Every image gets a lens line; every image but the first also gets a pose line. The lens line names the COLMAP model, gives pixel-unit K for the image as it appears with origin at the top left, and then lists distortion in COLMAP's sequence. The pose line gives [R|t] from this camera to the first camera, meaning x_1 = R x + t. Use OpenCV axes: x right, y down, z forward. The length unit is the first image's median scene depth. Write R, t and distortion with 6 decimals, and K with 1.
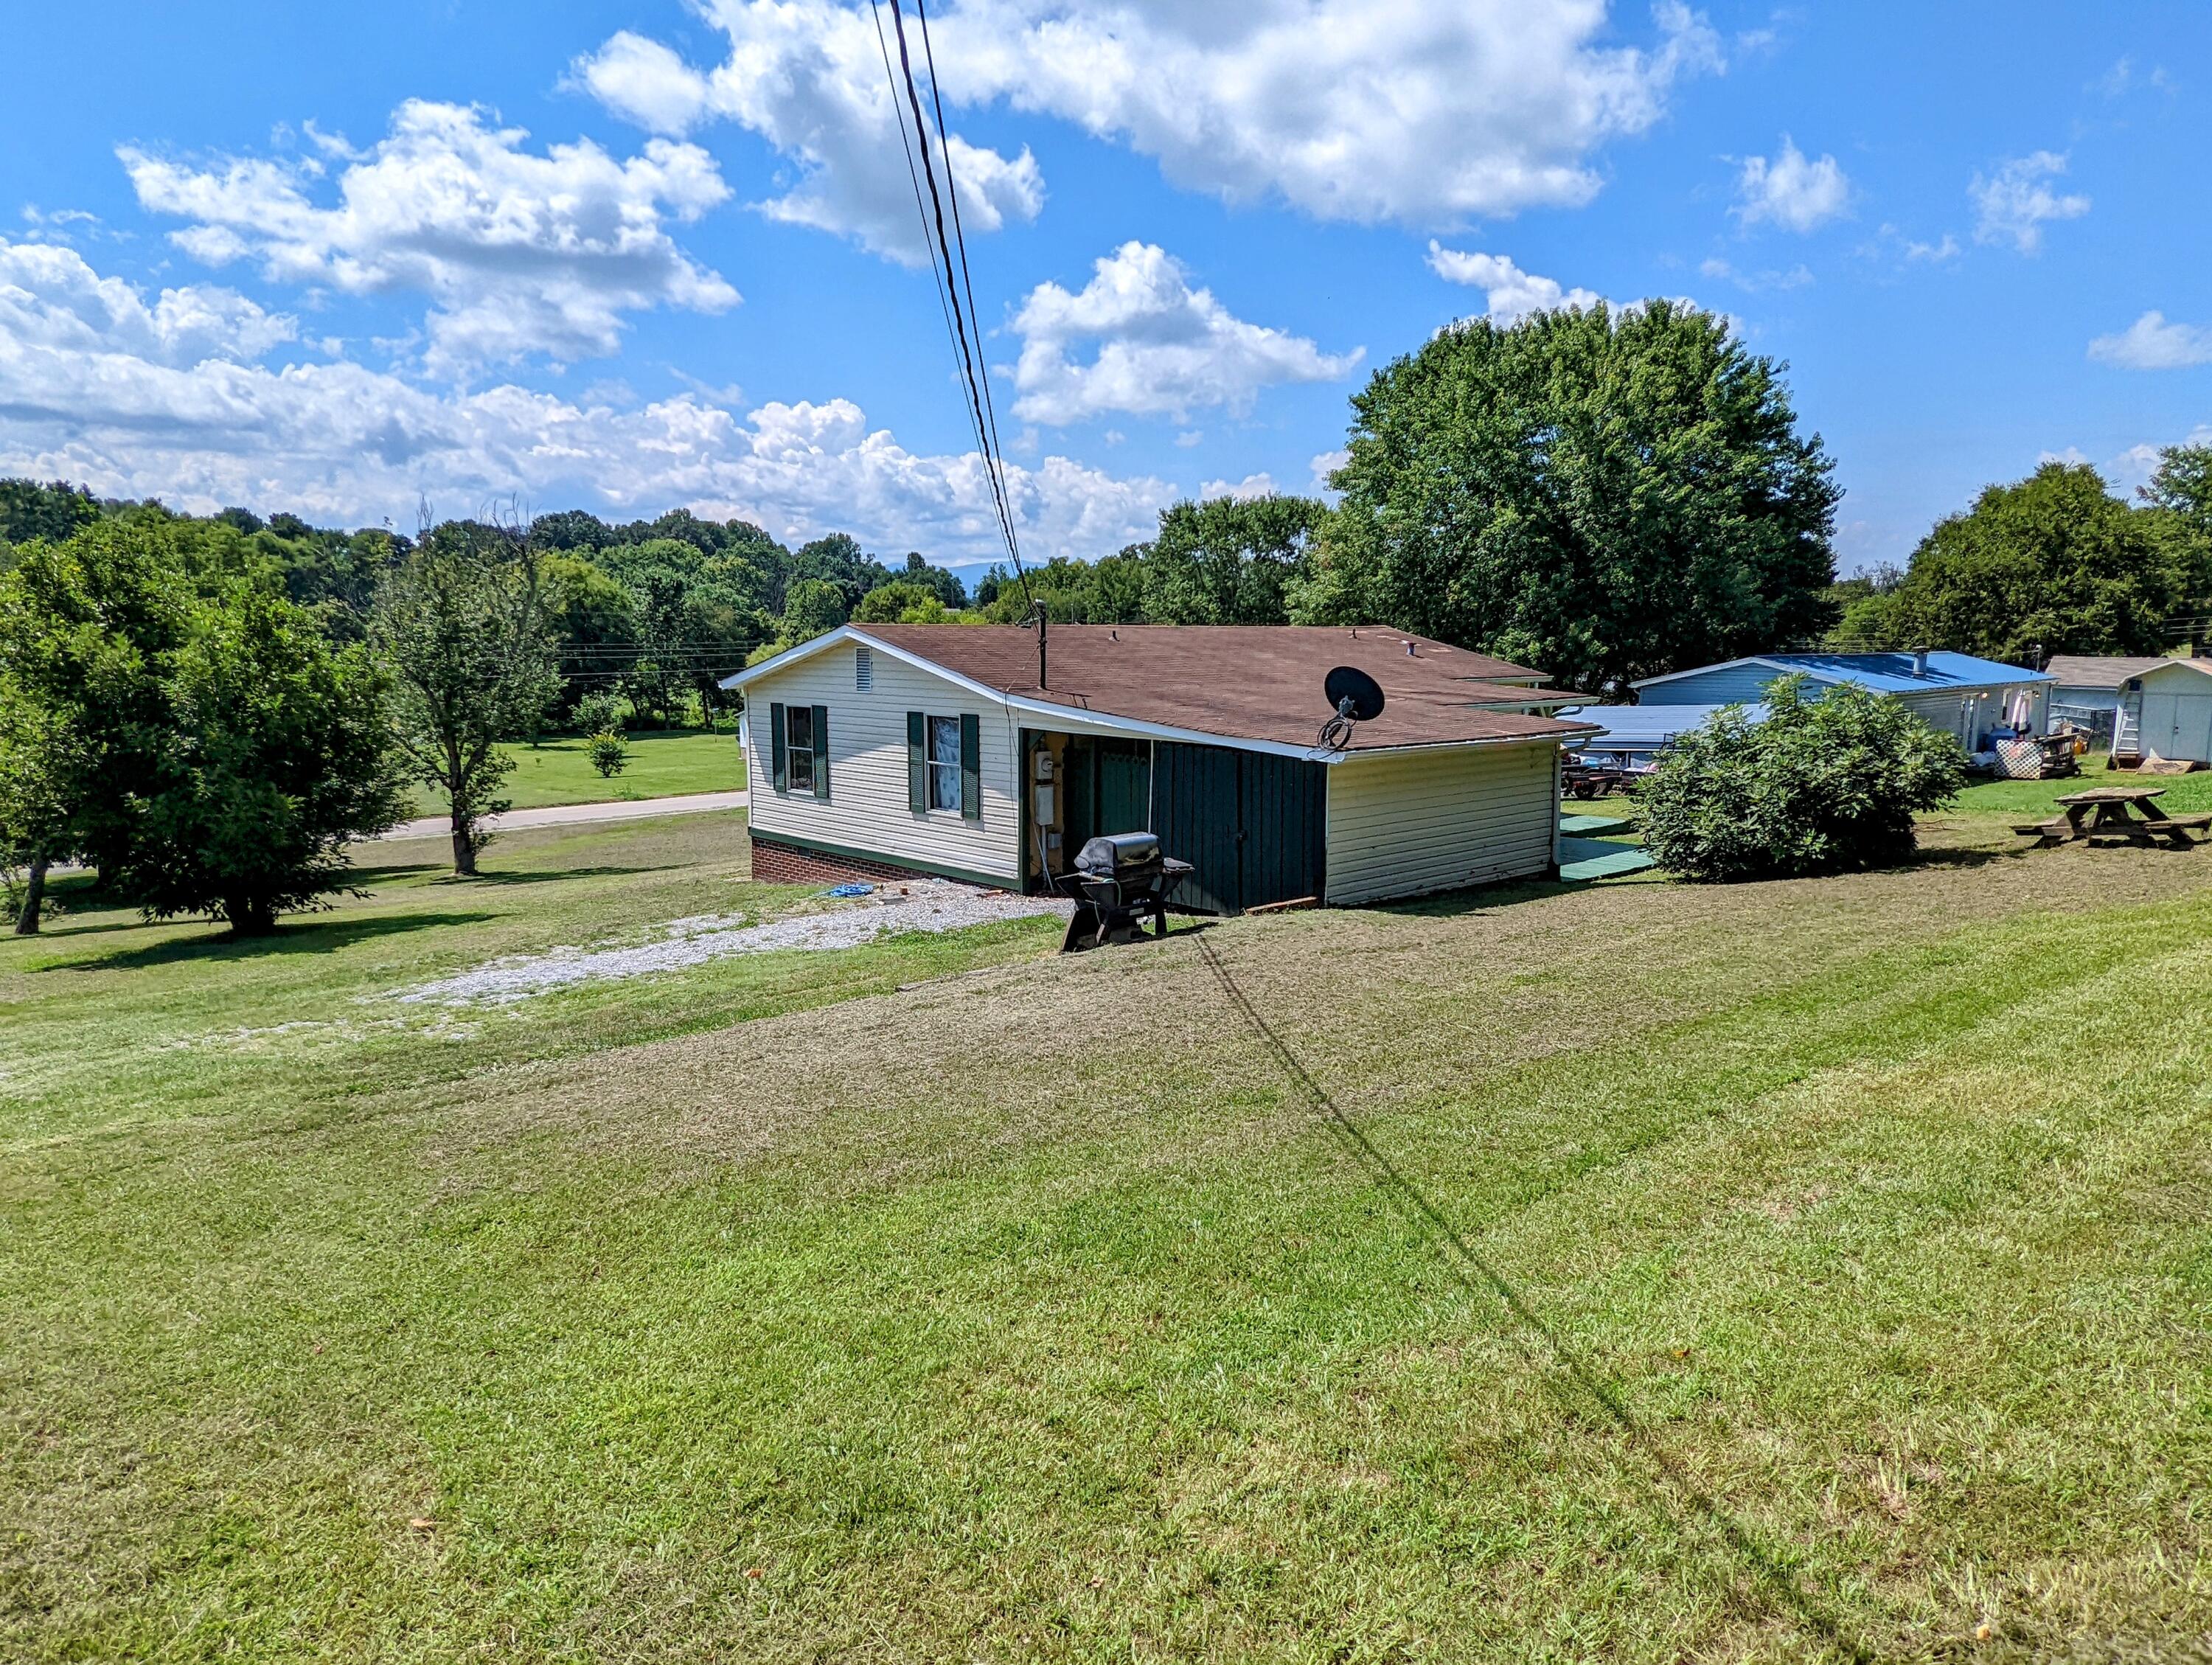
lens RADIAL K [[1439.2, 0, 1098.4], [0, 1439.2, 839.8], [0, 0, 1]] dist [-0.001144, 0.001844]
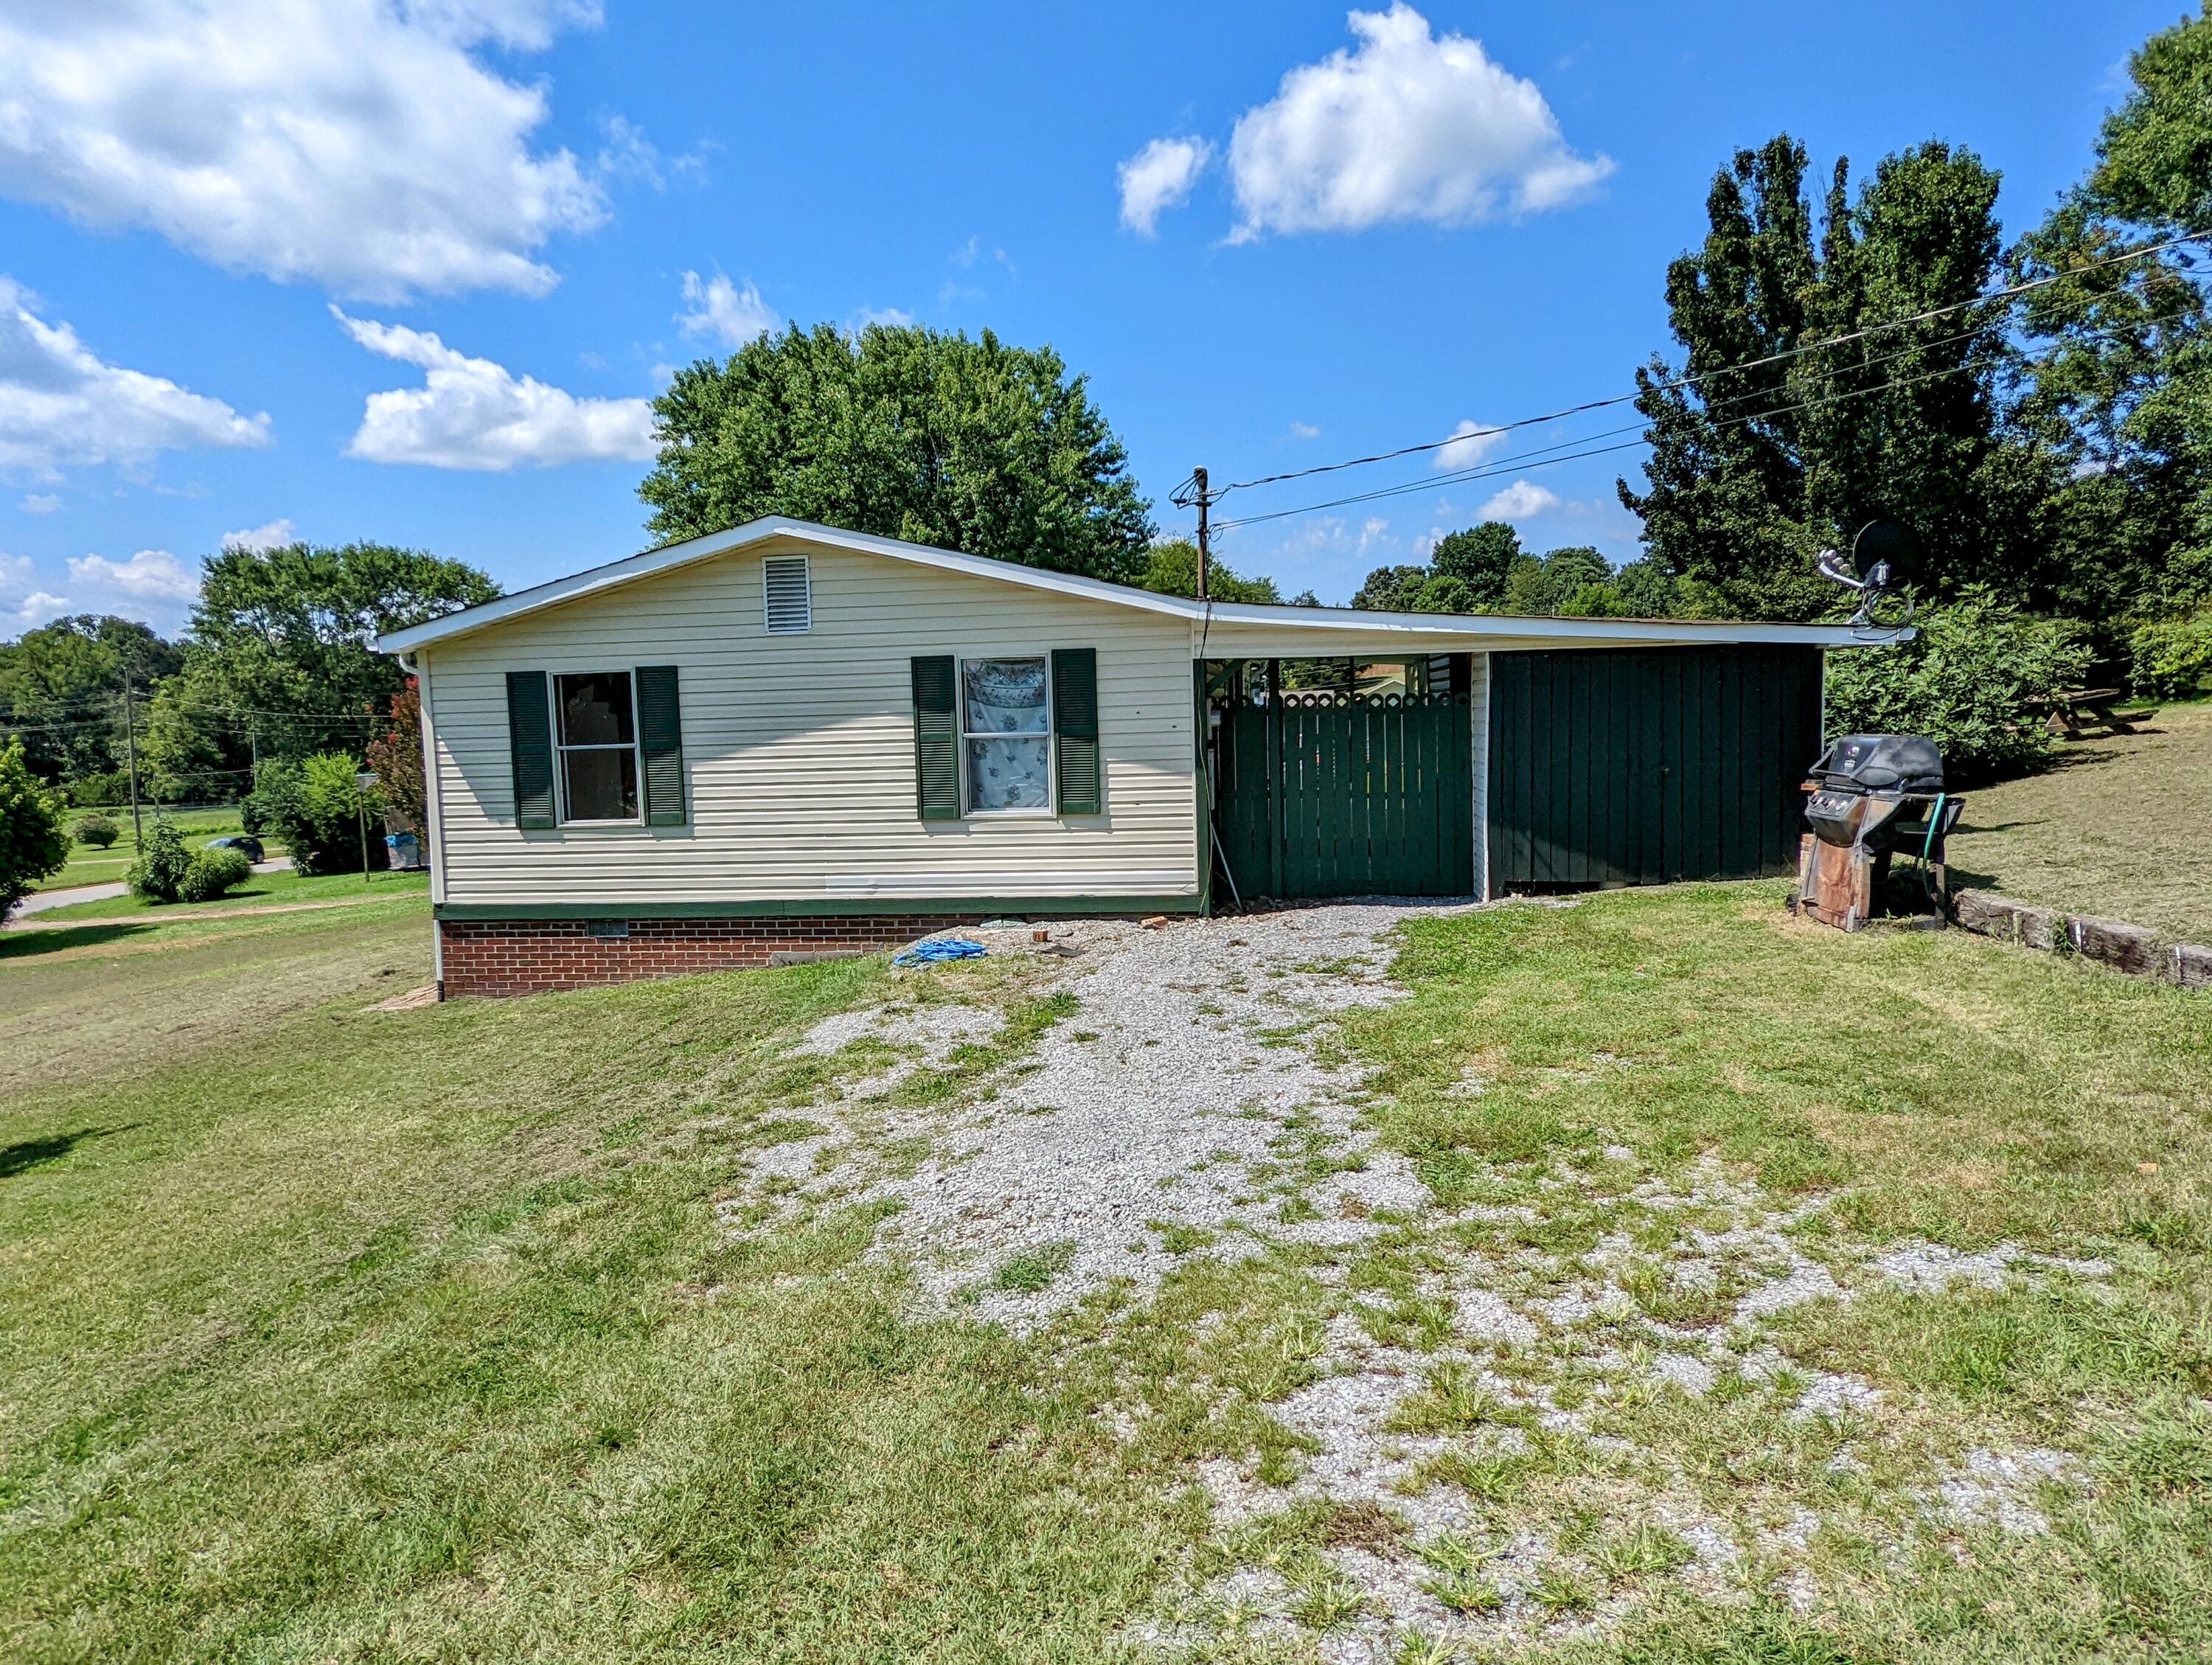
lens RADIAL K [[1439.2, 0, 1098.4], [0, 1439.2, 839.8], [0, 0, 1]] dist [-0.001144, 0.001844]
pose [[0.774147, -0.081405, 0.627749, -0.212814], [0.120668, 0.992489, -0.020106, 0.004570], [-0.621398, 0.091314, 0.778156, 0.222094]]
